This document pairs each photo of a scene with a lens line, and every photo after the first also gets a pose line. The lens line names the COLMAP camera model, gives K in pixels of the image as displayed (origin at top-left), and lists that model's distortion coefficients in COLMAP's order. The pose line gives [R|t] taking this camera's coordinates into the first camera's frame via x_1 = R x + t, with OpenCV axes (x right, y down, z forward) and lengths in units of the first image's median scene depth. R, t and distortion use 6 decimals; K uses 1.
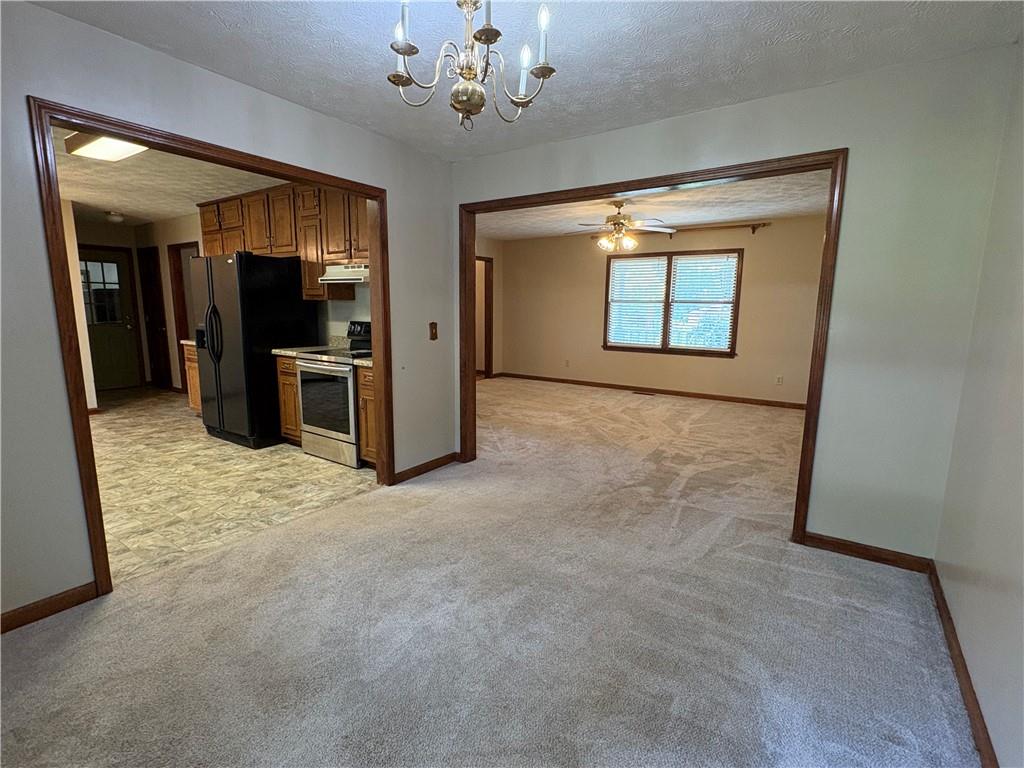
lens RADIAL K [[489.8, 0, 504.9], [0, 489.8, 385.8], [0, 0, 1]] dist [-0.001308, 0.000581]
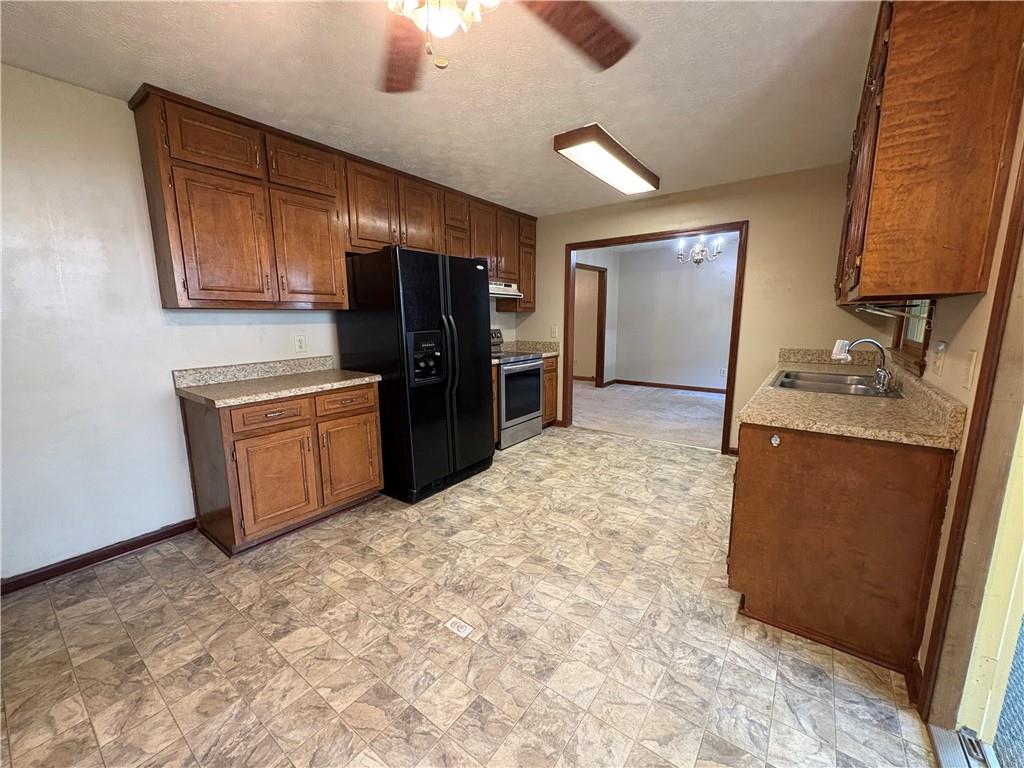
lens RADIAL K [[407.2, 0, 510.1], [0, 407.2, 386.3], [0, 0, 1]] dist [0.000114, 0.000119]
pose [[0.027610, -0.178404, 0.983570, -1.373298], [0.172368, 0.970056, 0.171114, -0.167193], [-0.984646, 0.164811, 0.057535, 0.966304]]
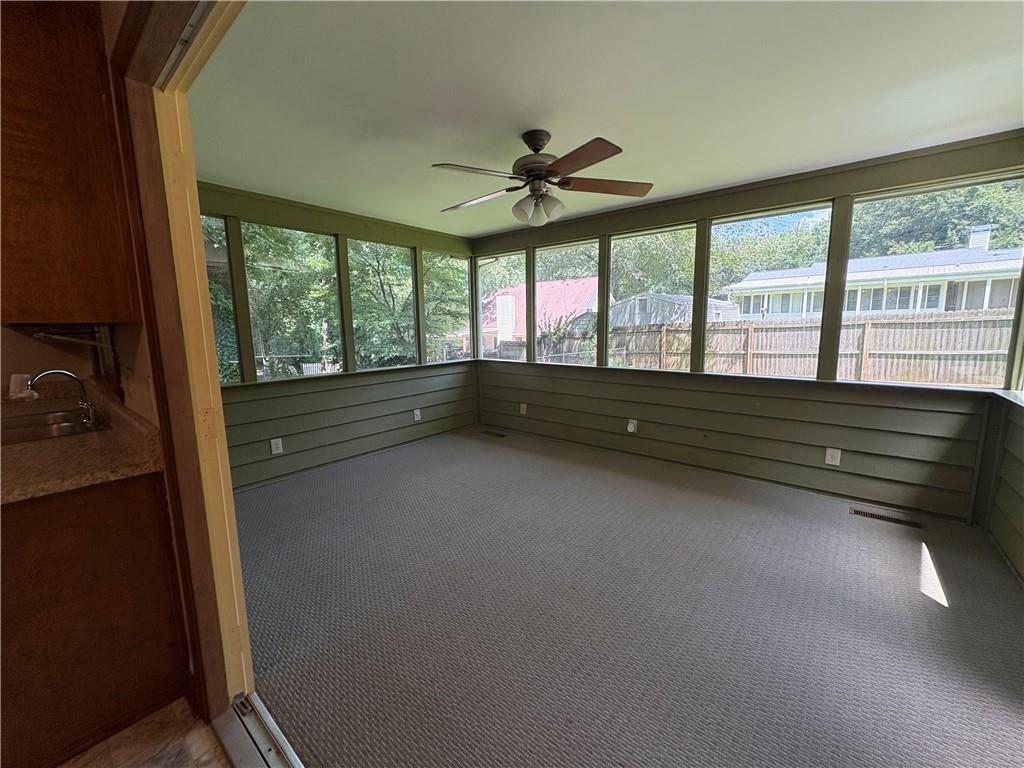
lens RADIAL K [[407.2, 0, 513.1], [0, 407.2, 389.6], [0, 0, 1]] dist [0.000114, 0.000119]
pose [[-0.996538, -0.007418, 0.082812, -1.380063], [0.018842, 0.949947, 0.311843, -0.167820], [-0.080980, 0.312324, -0.946518, 0.887635]]
